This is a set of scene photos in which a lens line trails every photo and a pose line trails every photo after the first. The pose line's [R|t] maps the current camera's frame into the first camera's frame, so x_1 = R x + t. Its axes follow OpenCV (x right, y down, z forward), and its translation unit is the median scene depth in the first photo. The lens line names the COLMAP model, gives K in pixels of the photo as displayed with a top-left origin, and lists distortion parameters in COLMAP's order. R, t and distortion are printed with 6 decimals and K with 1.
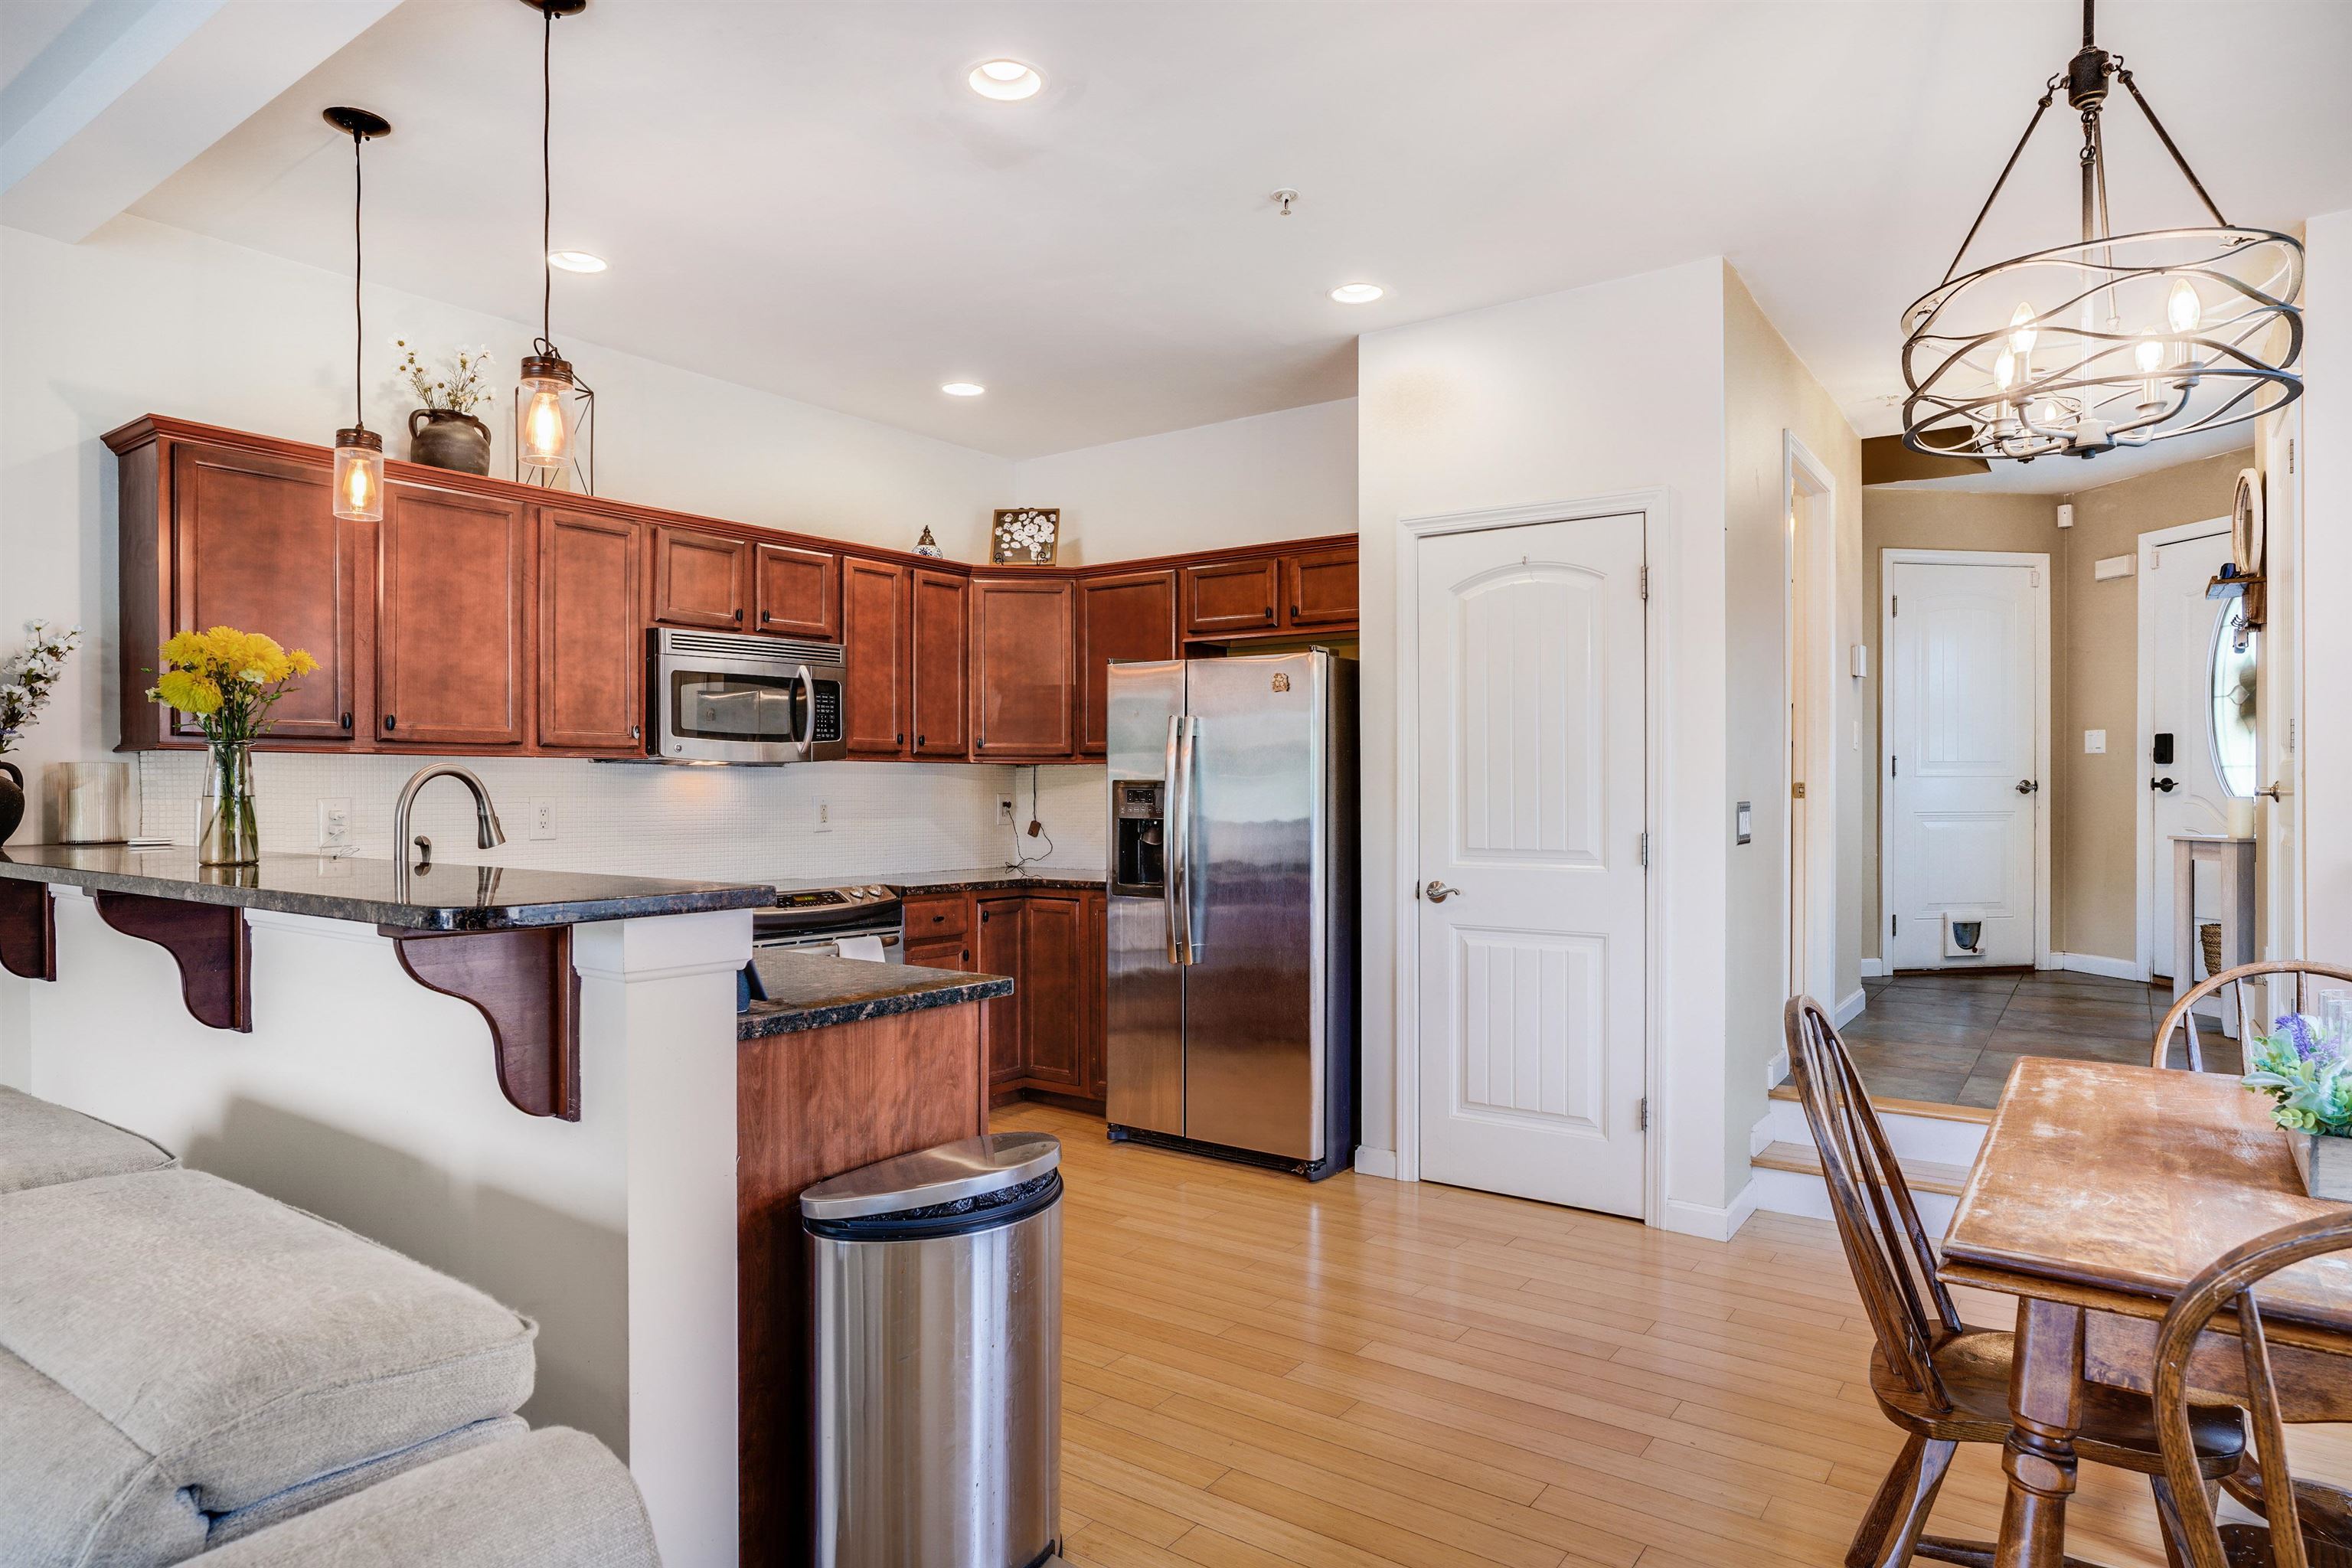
lens RADIAL K [[1346.8, 0, 1176.0], [0, 1346.8, 784.0], [0, 0, 1]] dist [-0.006884, -0.000910]
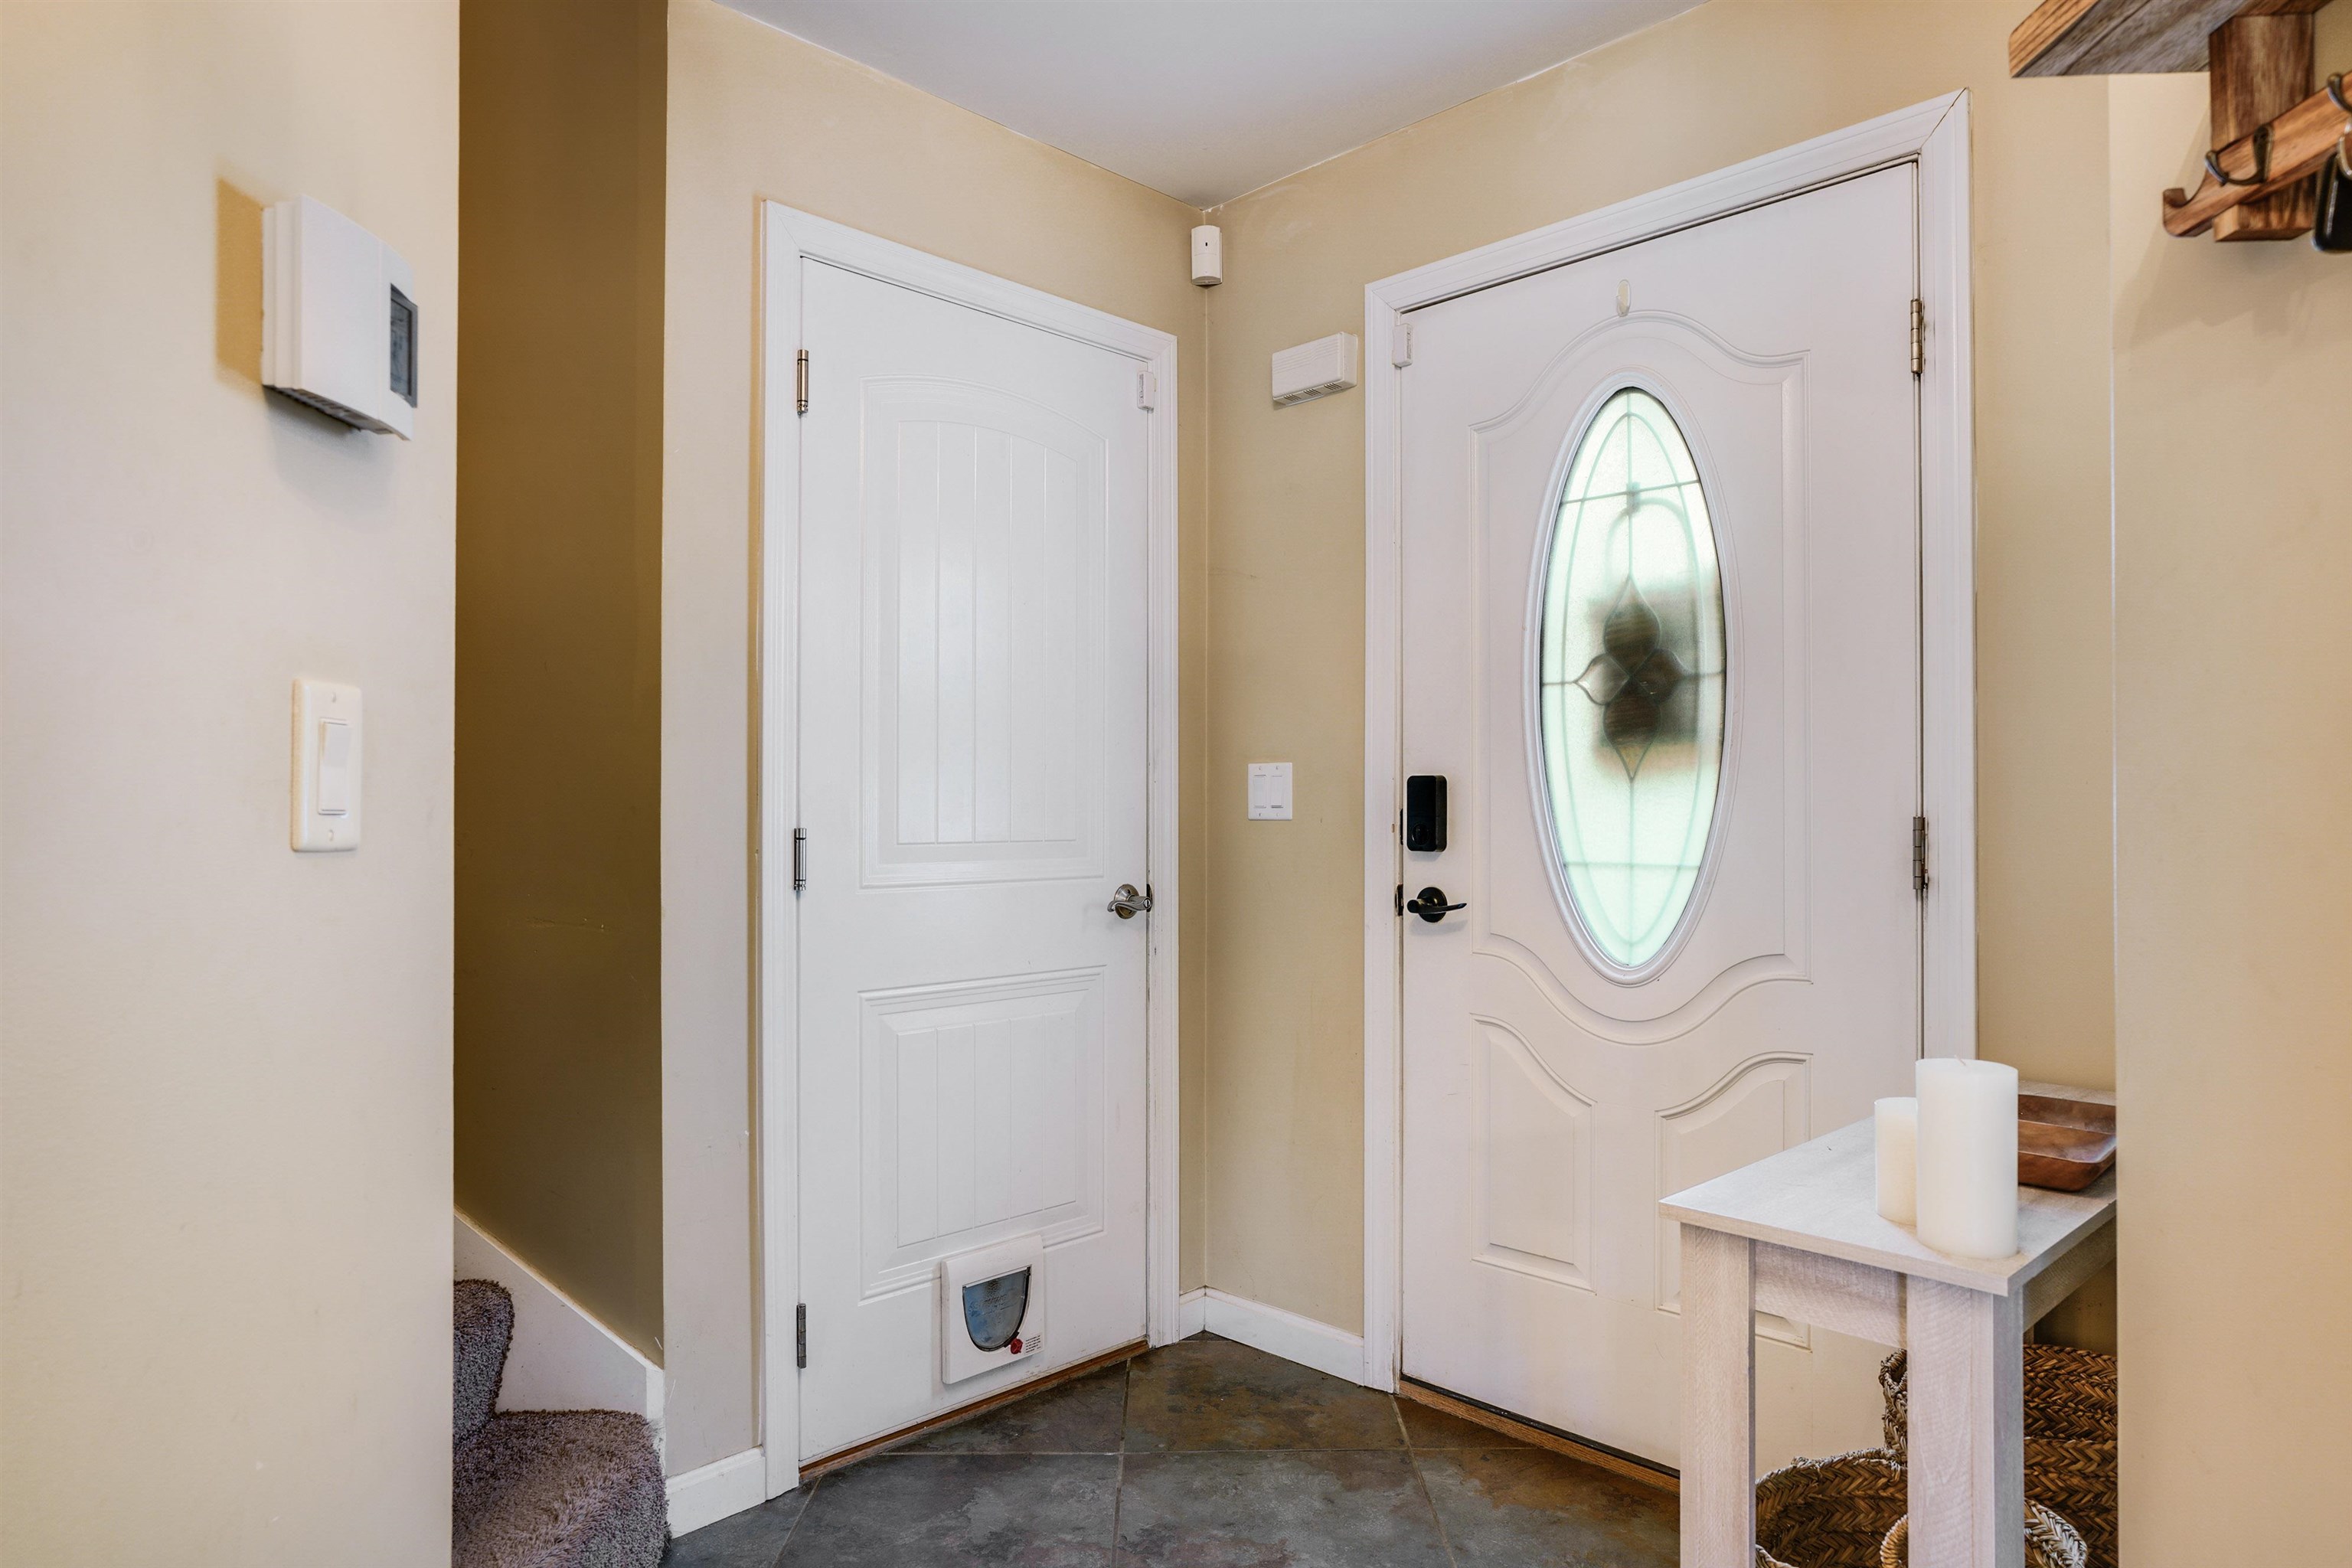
lens RADIAL K [[1451.7, 0, 1176.0], [0, 1451.7, 784.0], [0, 0, 1]] dist [-0.002188, -0.000155]
pose [[0.814439, 0.007528, 0.580201, 0.413057], [0.001896, 0.999876, -0.015636, -0.027678], [-0.580247, 0.013835, 0.814323, 0.671737]]
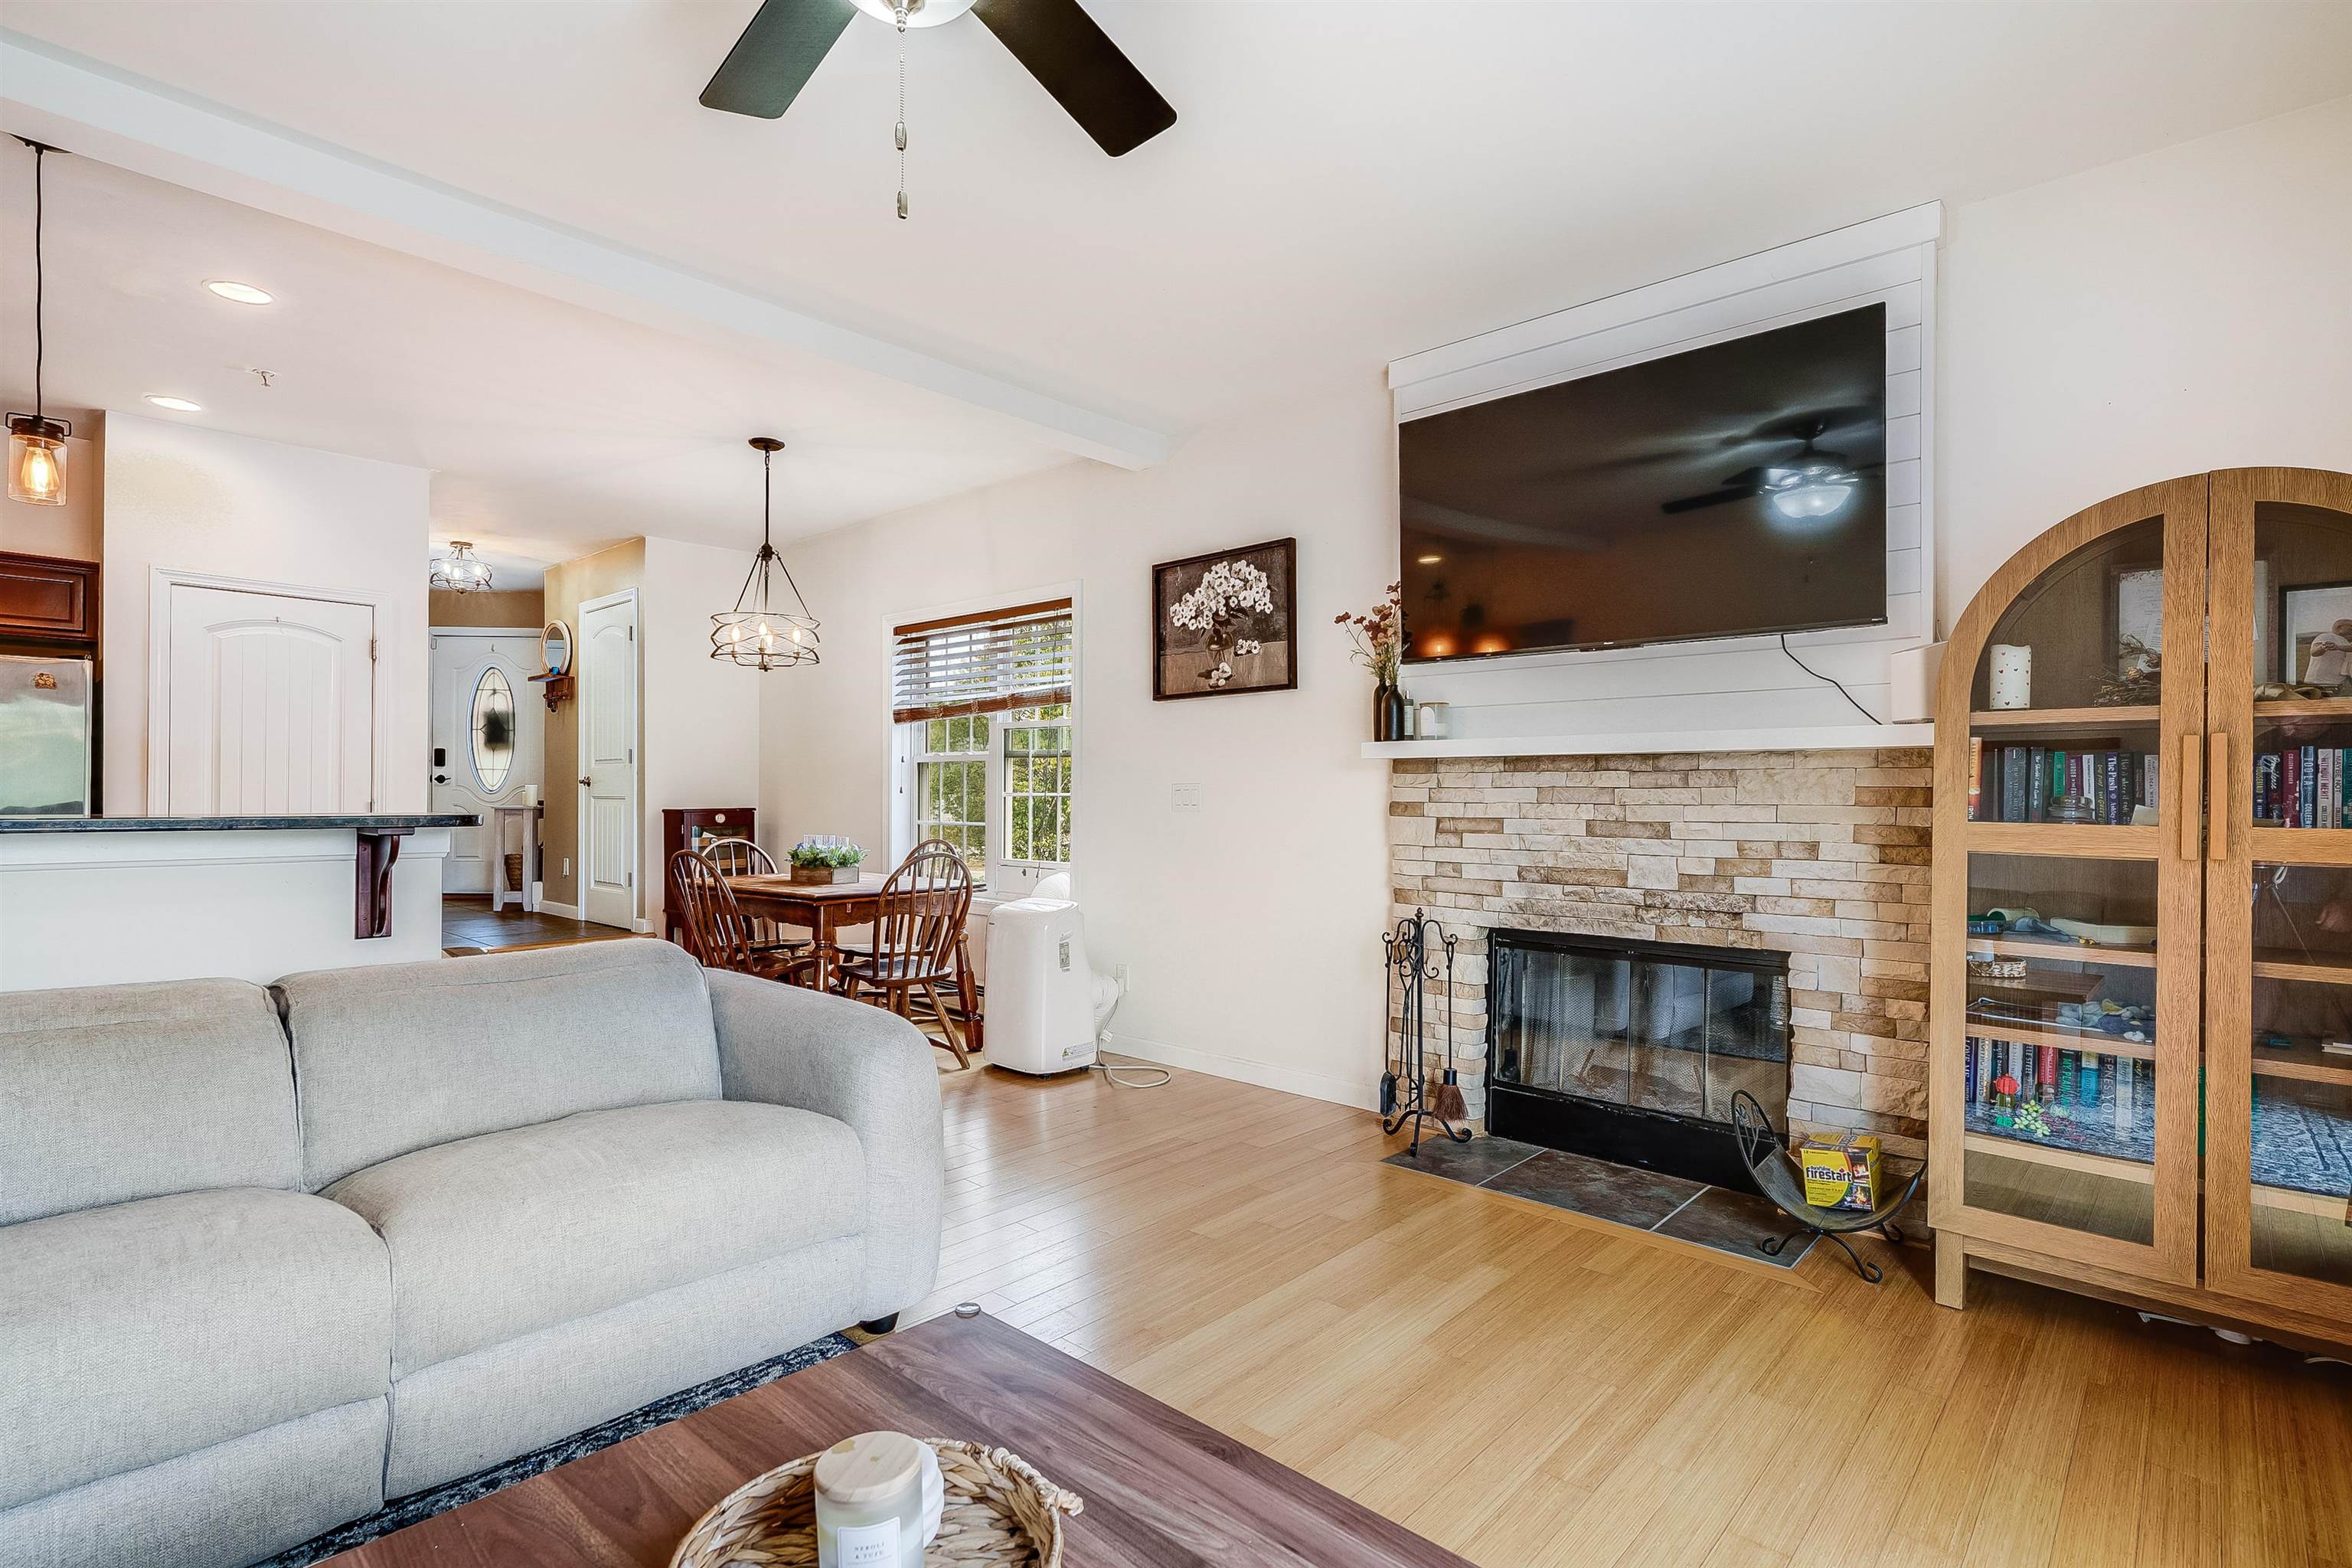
lens RADIAL K [[1139.1, 0, 1176.0], [0, 1139.1, 784.0], [0, 0, 1]] dist [-0.015737, 0.000167]
pose [[0.116046, 0.009811, 0.993195, -0.555047], [-0.004959, 0.999944, -0.009298, 0.015228], [-0.993231, -0.003846, 0.116089, -0.084662]]
